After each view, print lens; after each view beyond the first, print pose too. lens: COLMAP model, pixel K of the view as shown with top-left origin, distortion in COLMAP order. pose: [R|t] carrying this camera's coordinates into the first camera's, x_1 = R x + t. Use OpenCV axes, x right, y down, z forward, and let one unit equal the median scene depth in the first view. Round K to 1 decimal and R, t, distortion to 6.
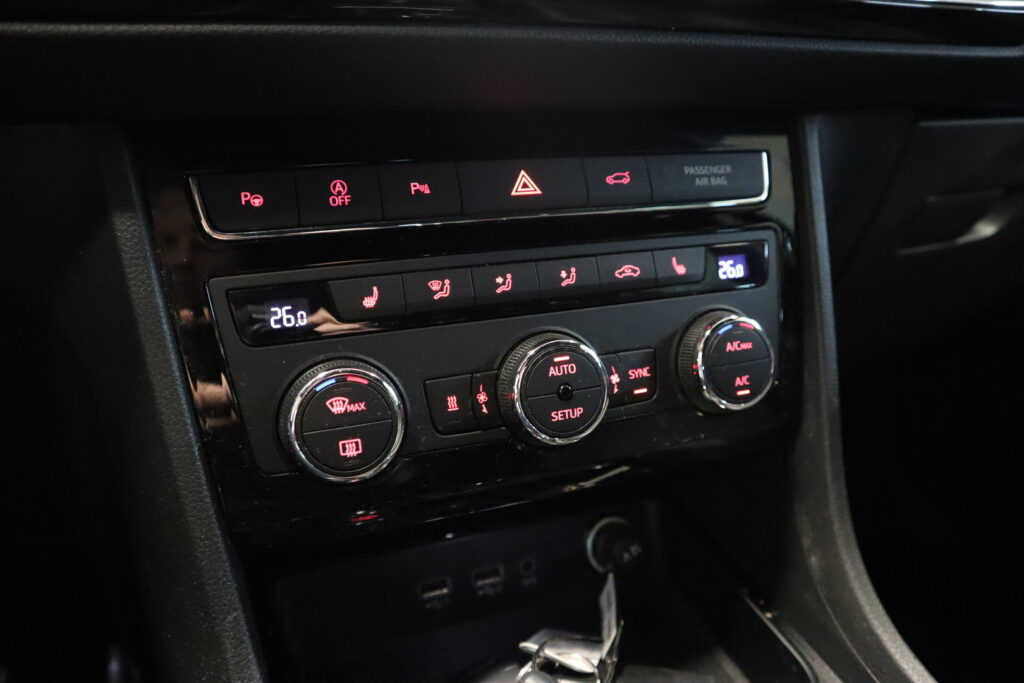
lens RADIAL K [[714.8, 0, 514.1], [0, 714.8, 334.1], [0, 0, 1]] dist [-0.121446, 0.073871]
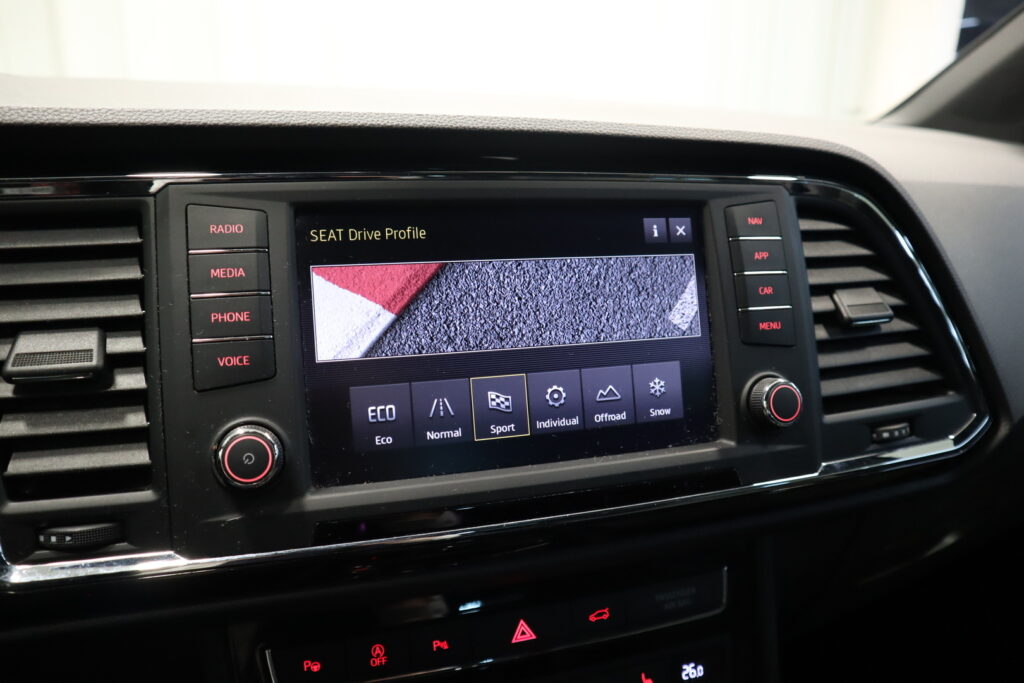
lens RADIAL K [[712.8, 0, 512.6], [0, 712.8, 337.8], [0, 0, 1]] dist [-0.123845, 0.079617]
pose [[0.998481, 0.027514, -0.047735, 0.041483], [-0.031731, 0.995441, -0.089951, -0.619744], [0.045043, 0.091329, 0.994802, -0.291408]]
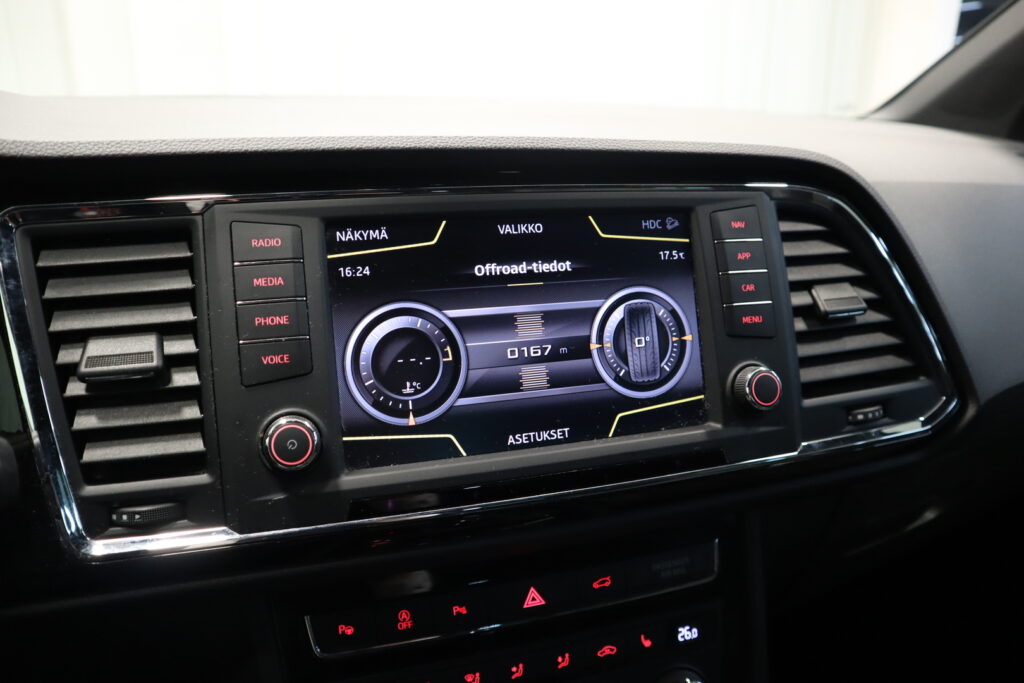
lens RADIAL K [[712.8, 0, 512.6], [0, 712.8, 337.8], [0, 0, 1]] dist [-0.123845, 0.079617]
pose [[0.998478, 0.012877, -0.053631, 0.041767], [-0.016913, 0.997002, -0.075500, -0.619507], [0.052498, 0.076292, 0.995703, -0.430704]]
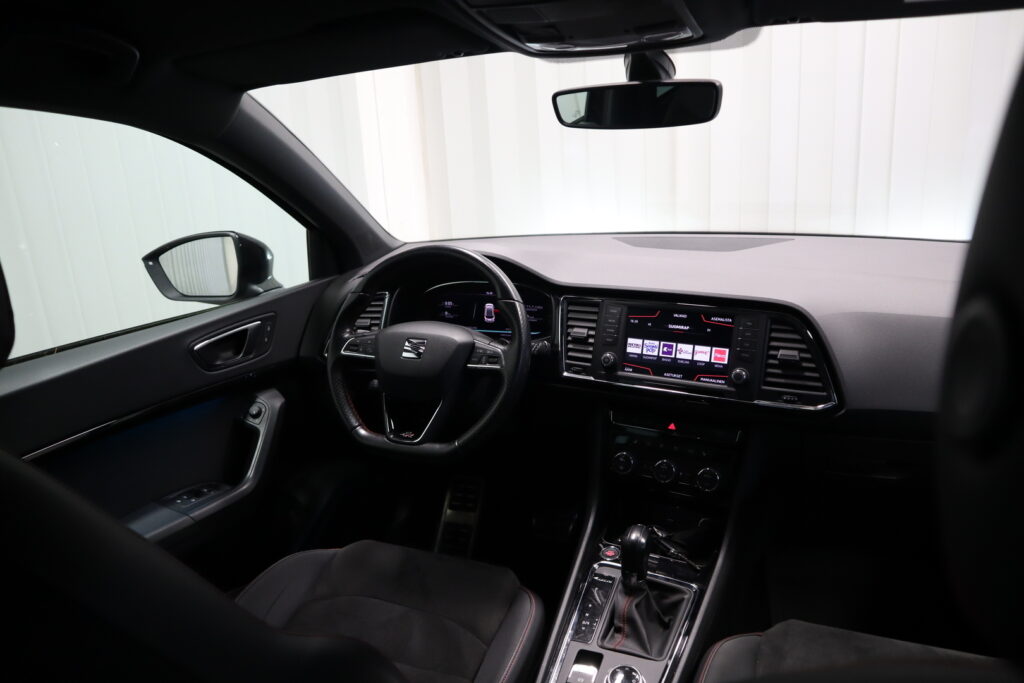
lens RADIAL K [[712.8, 0, 512.6], [0, 712.8, 337.8], [0, 0, 1]] dist [-0.123845, 0.079617]
pose [[0.622171, 0.181639, -0.761519, 2.759510], [-0.223324, 0.973475, 0.049736, -0.766967], [0.750353, 0.139121, 0.646232, -2.821935]]
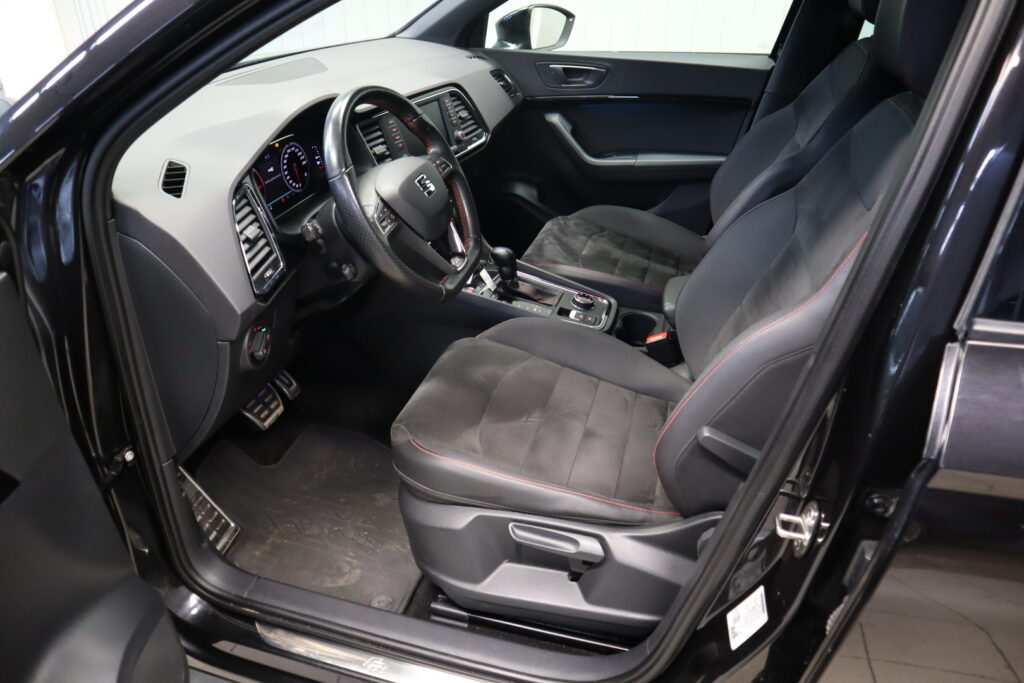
lens RADIAL K [[712.8, 0, 512.6], [0, 712.8, 337.8], [0, 0, 1]] dist [-0.123845, 0.079617]
pose [[0.702668, -0.355256, 0.616483, -3.756332], [0.248697, 0.934411, 0.255001, -0.439407], [-0.666639, -0.025863, 0.744932, -4.106054]]
